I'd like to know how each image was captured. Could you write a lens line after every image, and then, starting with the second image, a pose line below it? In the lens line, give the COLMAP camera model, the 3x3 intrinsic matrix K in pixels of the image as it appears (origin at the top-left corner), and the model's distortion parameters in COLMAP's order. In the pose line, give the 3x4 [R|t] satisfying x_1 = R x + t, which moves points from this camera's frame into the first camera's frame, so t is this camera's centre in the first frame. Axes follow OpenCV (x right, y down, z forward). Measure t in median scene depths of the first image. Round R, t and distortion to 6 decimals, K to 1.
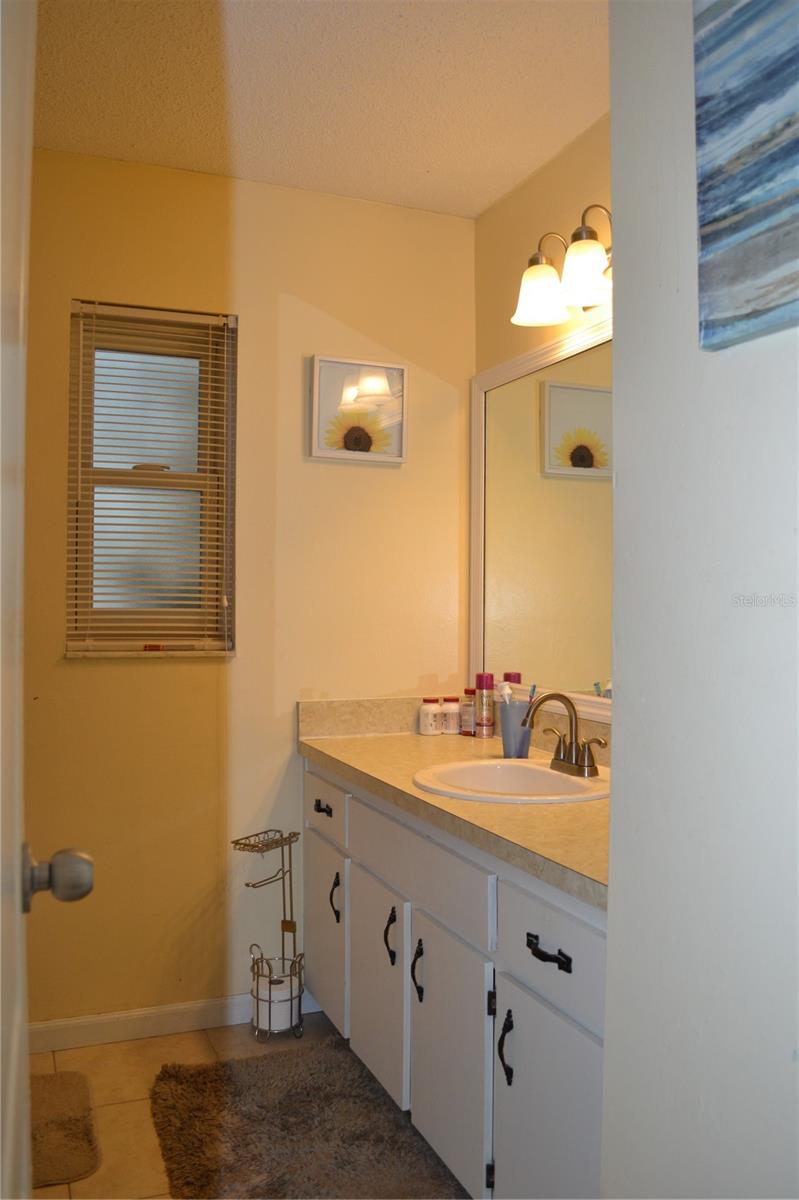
lens RADIAL K [[960.4, 0, 399.5], [0, 960.4, 600.0], [0, 0, 1]] dist [-0.084656, 0.013010]
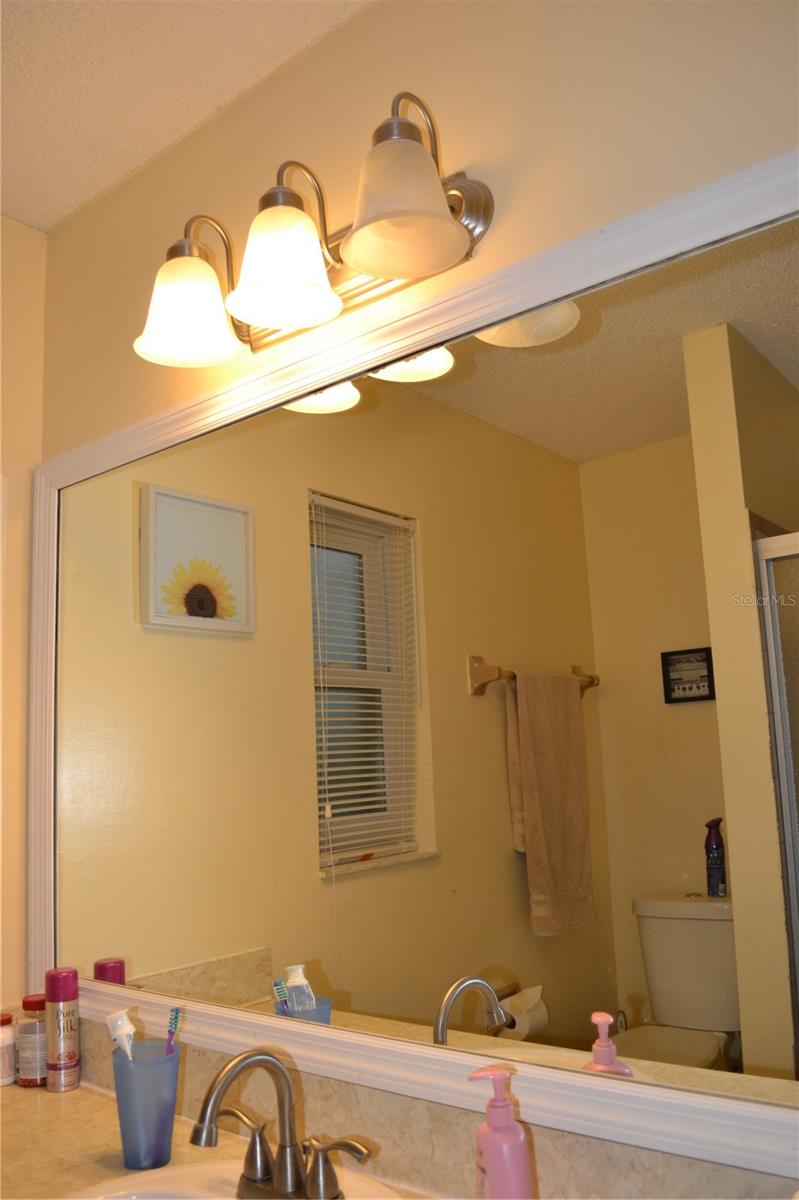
lens RADIAL K [[960.4, 0, 399.5], [0, 960.4, 600.0], [0, 0, 1]] dist [-0.084656, 0.013010]
pose [[0.880058, 0.035276, 0.473554, -0.004646], [0.049830, 0.984871, -0.165970, -0.036238], [-0.472245, 0.169660, 0.864986, 0.394902]]
